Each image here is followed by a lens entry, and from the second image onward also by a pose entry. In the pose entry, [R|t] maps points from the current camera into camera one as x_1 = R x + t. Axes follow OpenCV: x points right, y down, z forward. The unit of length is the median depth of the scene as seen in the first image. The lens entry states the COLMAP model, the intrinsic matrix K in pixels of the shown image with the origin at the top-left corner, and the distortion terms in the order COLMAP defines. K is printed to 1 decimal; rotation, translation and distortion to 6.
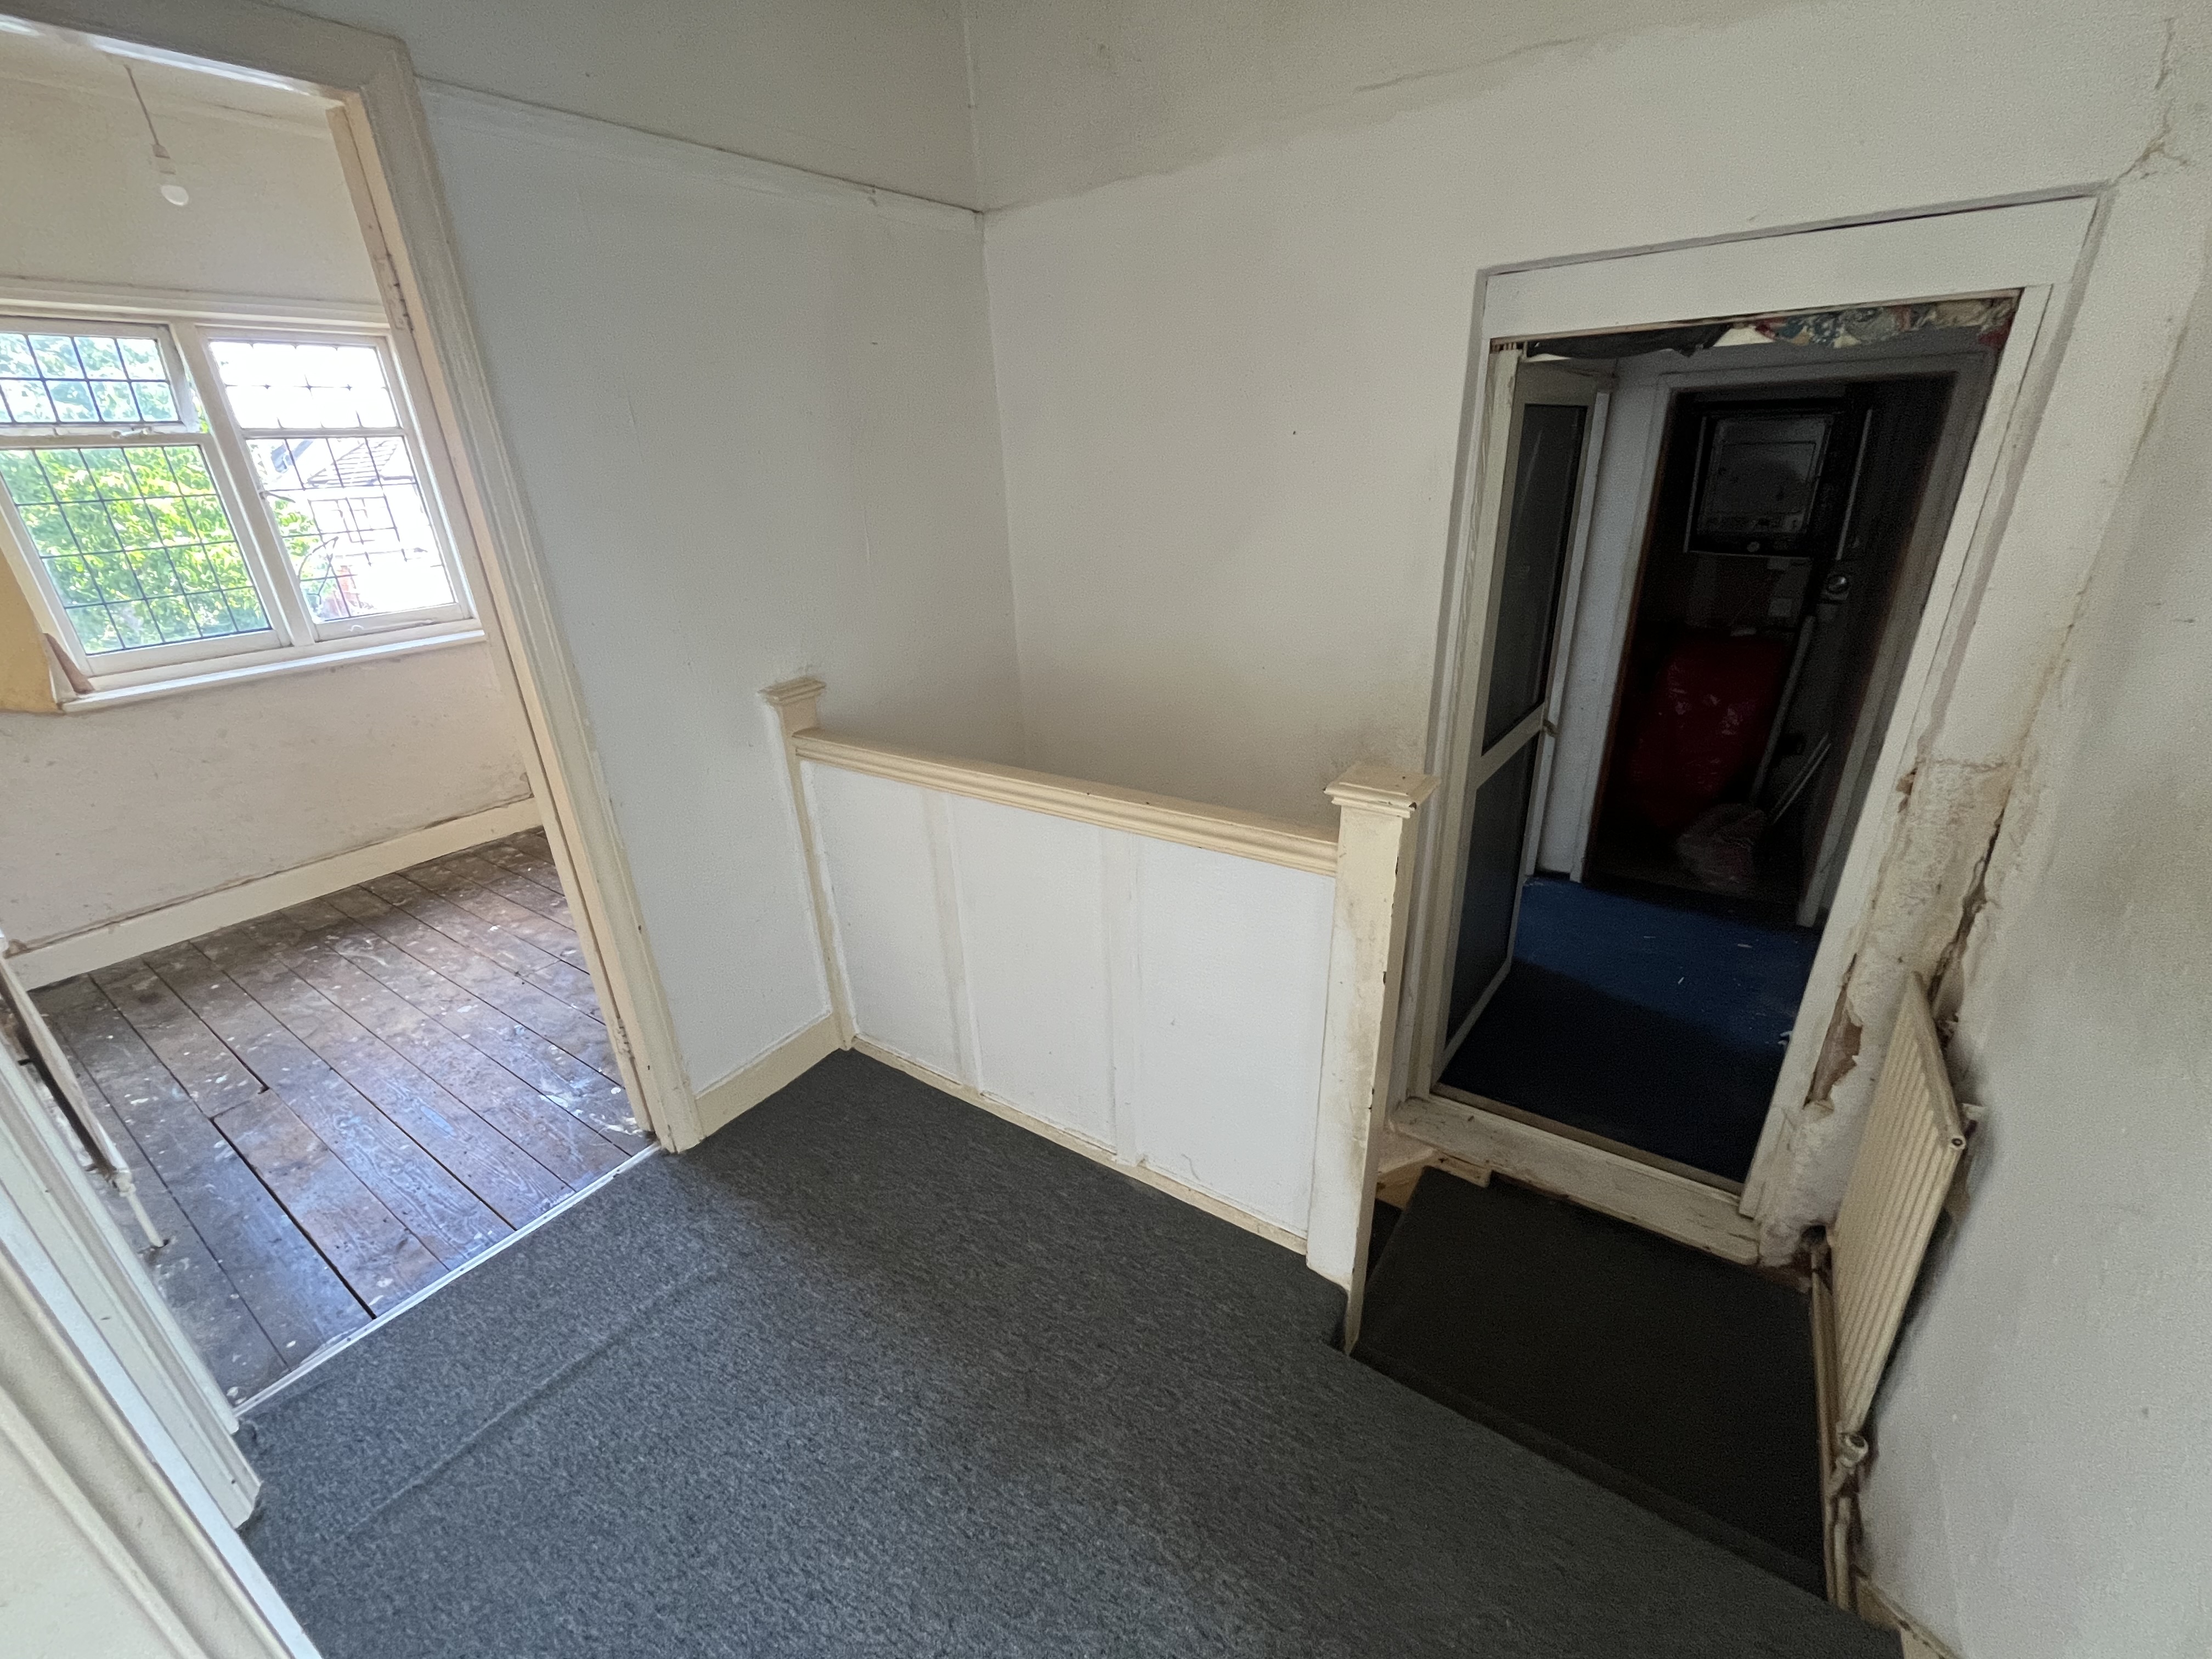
lens RADIAL K [[901.8, 0, 1105.3], [0, 901.8, 829.7], [0, 0, 1]] dist [-0.004620, -0.000698]
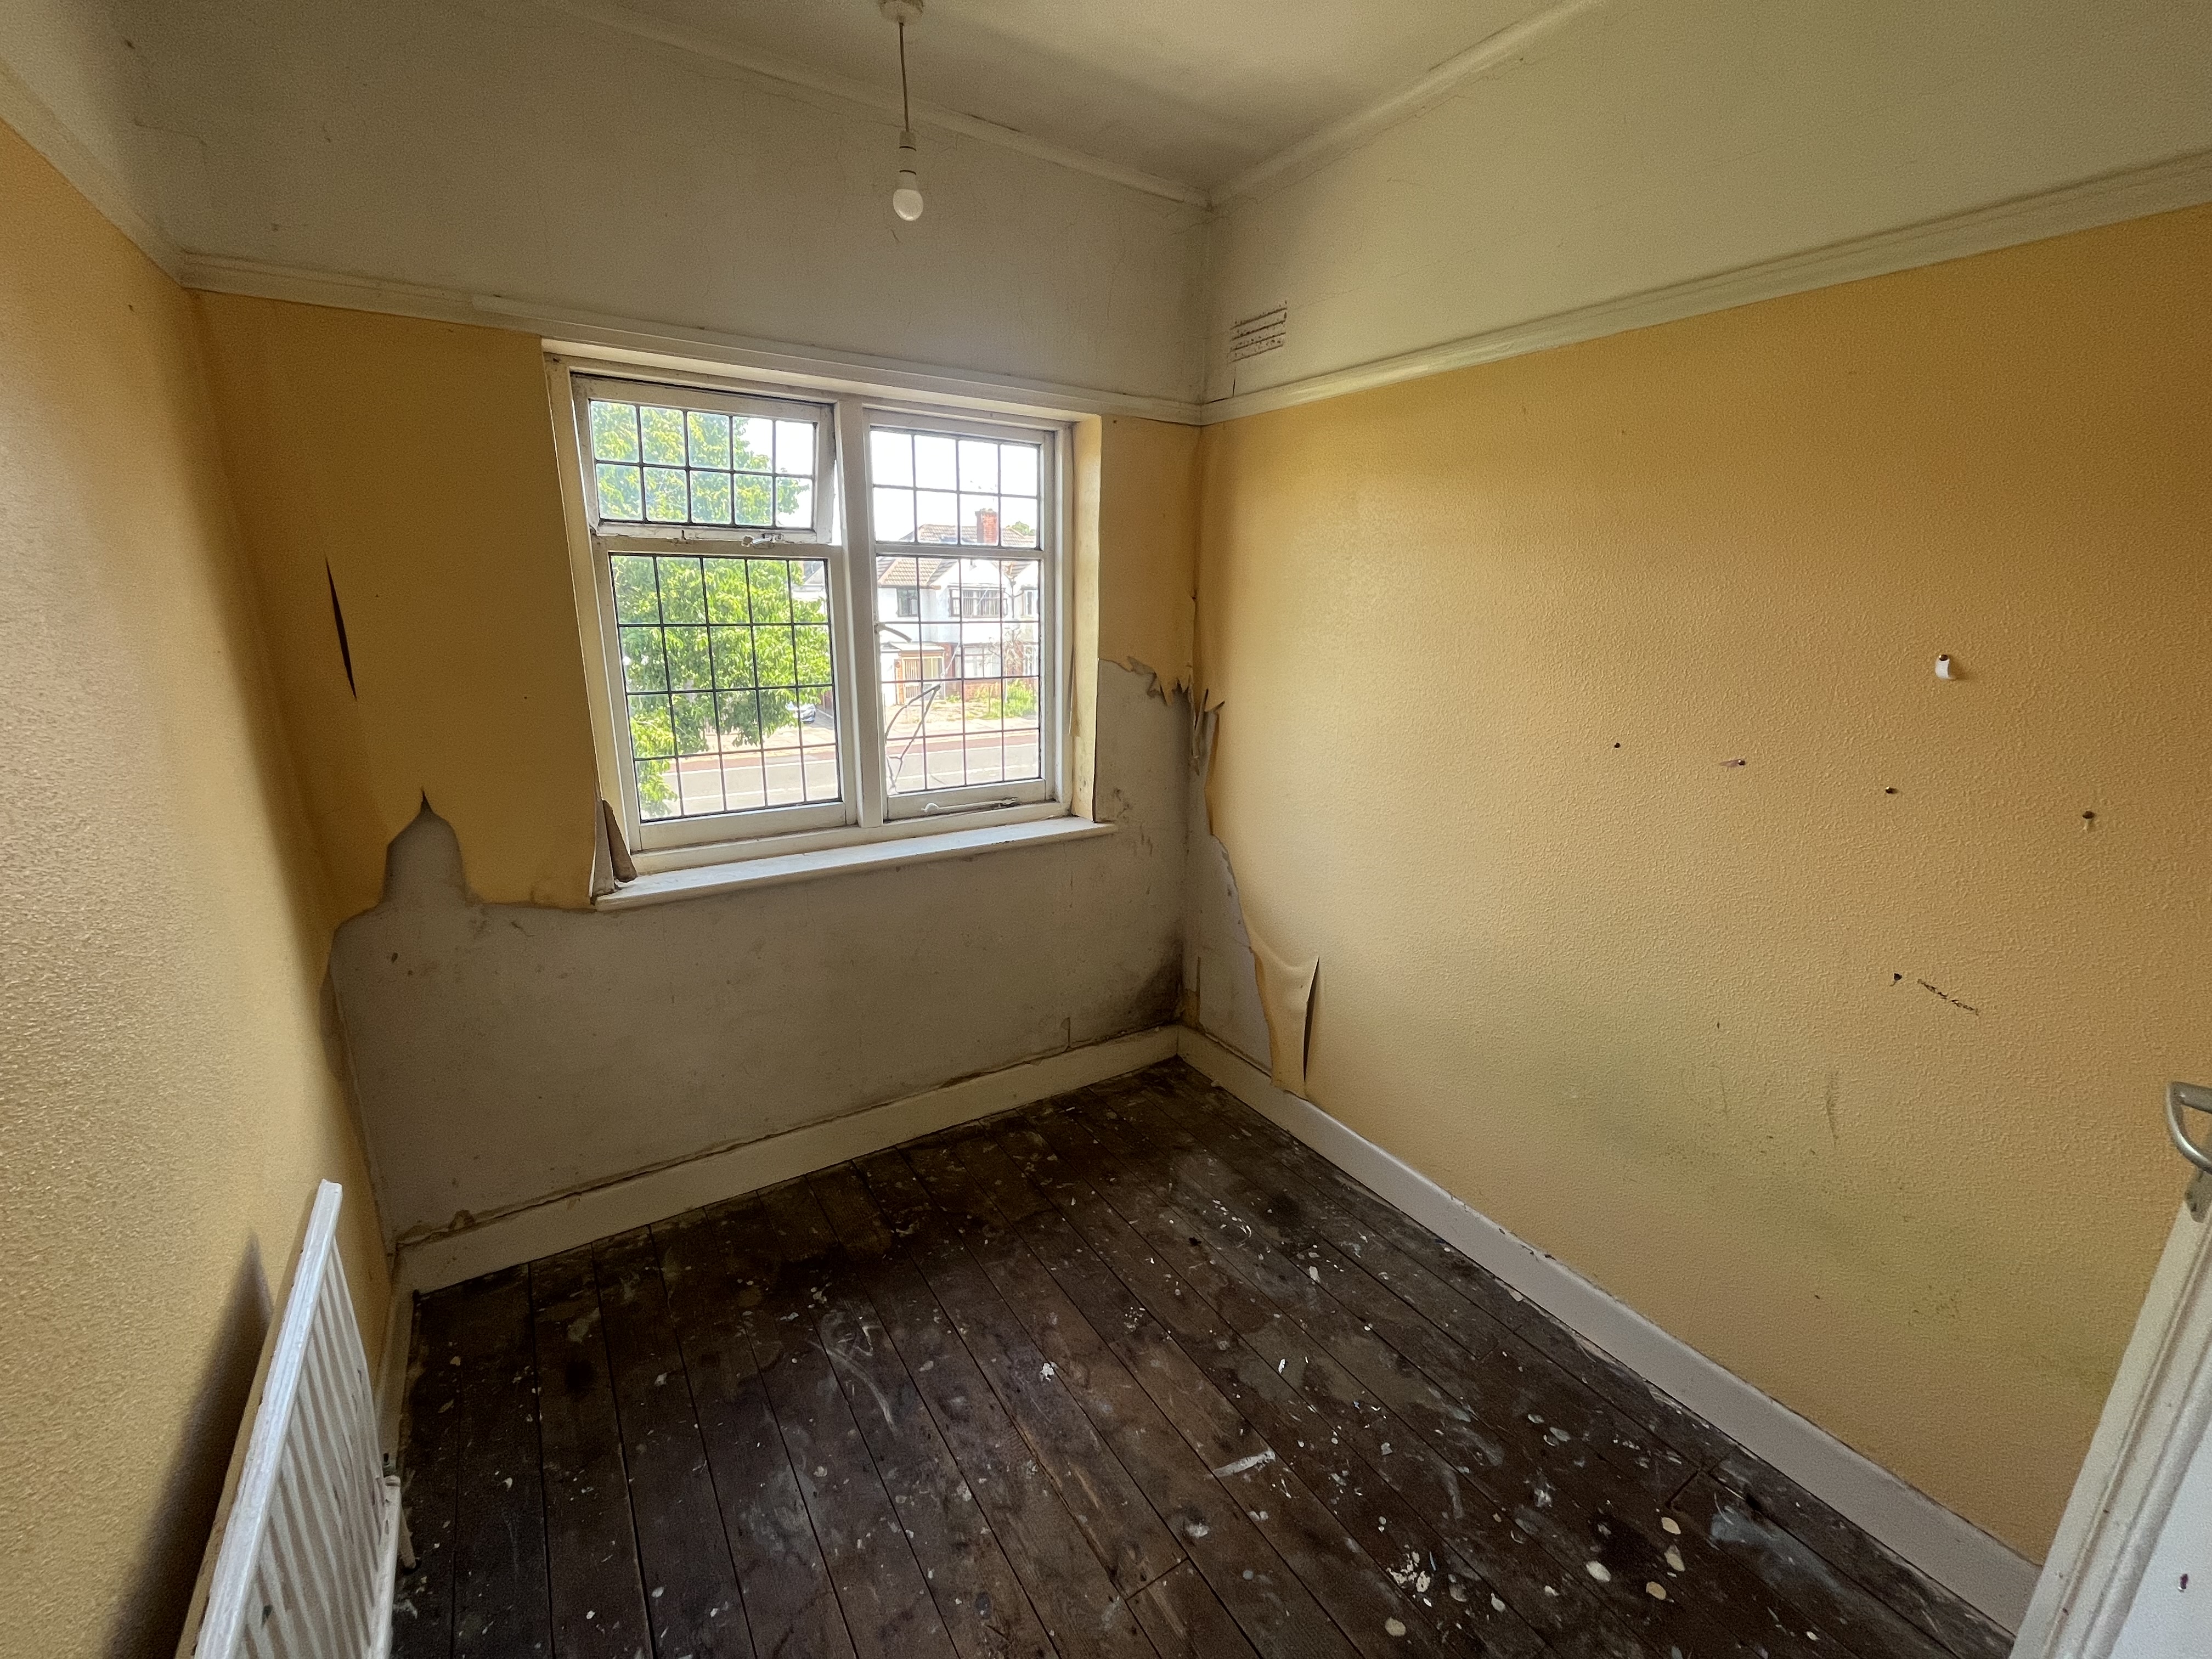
lens RADIAL K [[901.8, 0, 1105.0], [0, 901.8, 828.2], [0, 0, 1]] dist [-0.004620, -0.000698]
pose [[0.921238, 0.151539, -0.358269, -0.500075], [-0.199704, 0.974609, -0.101273, -0.184419], [0.333825, 0.164844, 0.928109, 0.423275]]
